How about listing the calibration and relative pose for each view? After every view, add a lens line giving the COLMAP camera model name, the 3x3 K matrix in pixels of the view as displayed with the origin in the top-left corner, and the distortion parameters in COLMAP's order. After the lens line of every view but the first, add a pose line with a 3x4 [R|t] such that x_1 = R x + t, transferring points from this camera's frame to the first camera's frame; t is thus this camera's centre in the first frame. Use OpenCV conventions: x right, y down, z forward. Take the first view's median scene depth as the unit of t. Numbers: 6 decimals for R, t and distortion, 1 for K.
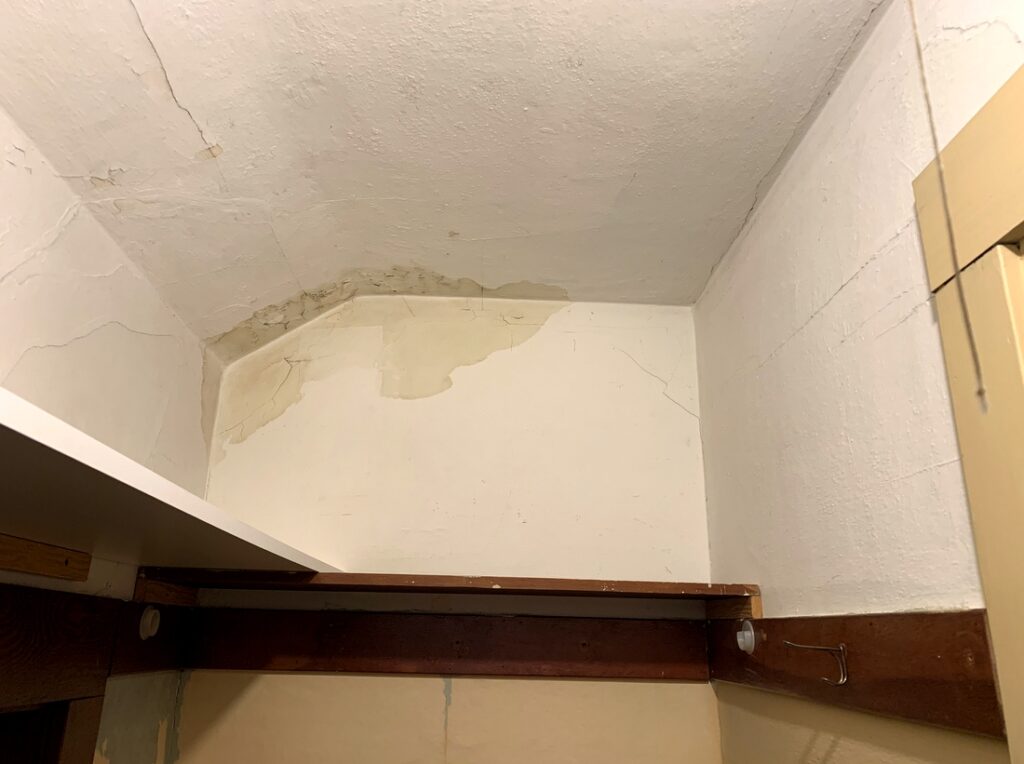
lens RADIAL K [[768.4, 0, 495.0], [0, 768.4, 377.4], [0, 0, 1]] dist [0.033184, -0.019427]
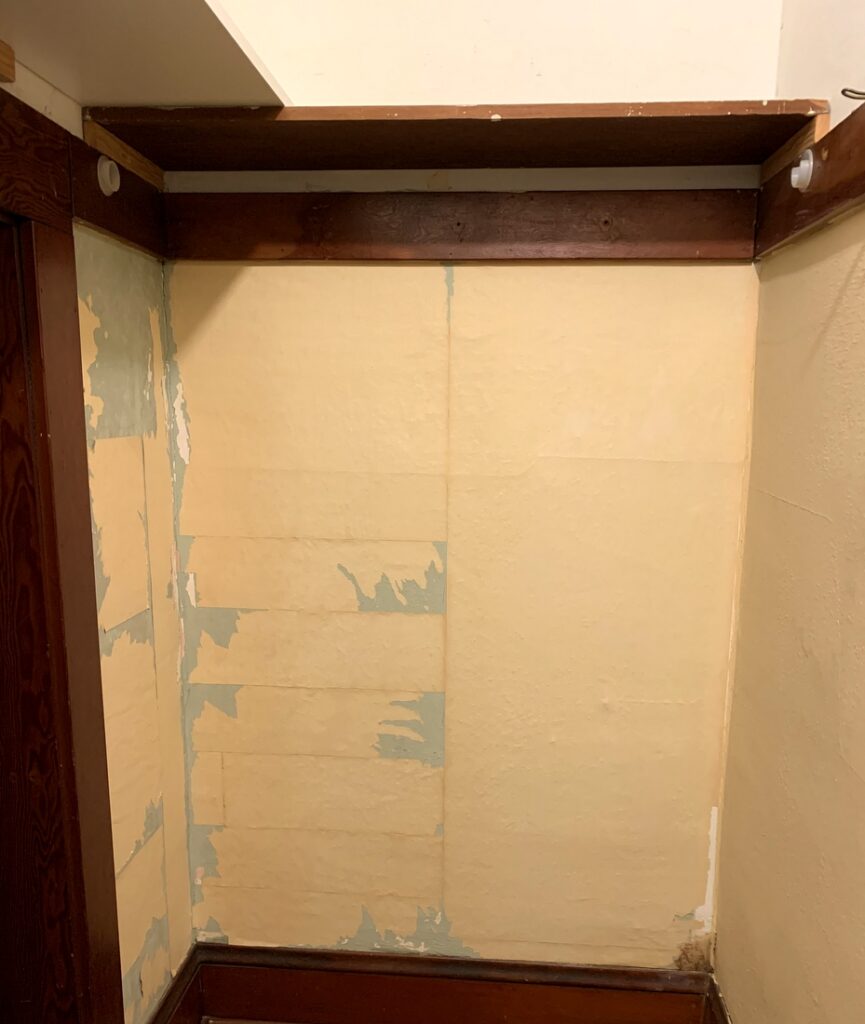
lens RADIAL K [[868.2, 0, 430.8], [0, 868.2, 558.5], [0, 0, 1]] dist [0.014887, -0.000827]
pose [[0.992436, 0.005531, -0.122637, 0.046223], [0.052647, 0.883281, 0.465878, 0.232498], [0.110900, -0.468810, 0.876309, -0.046657]]
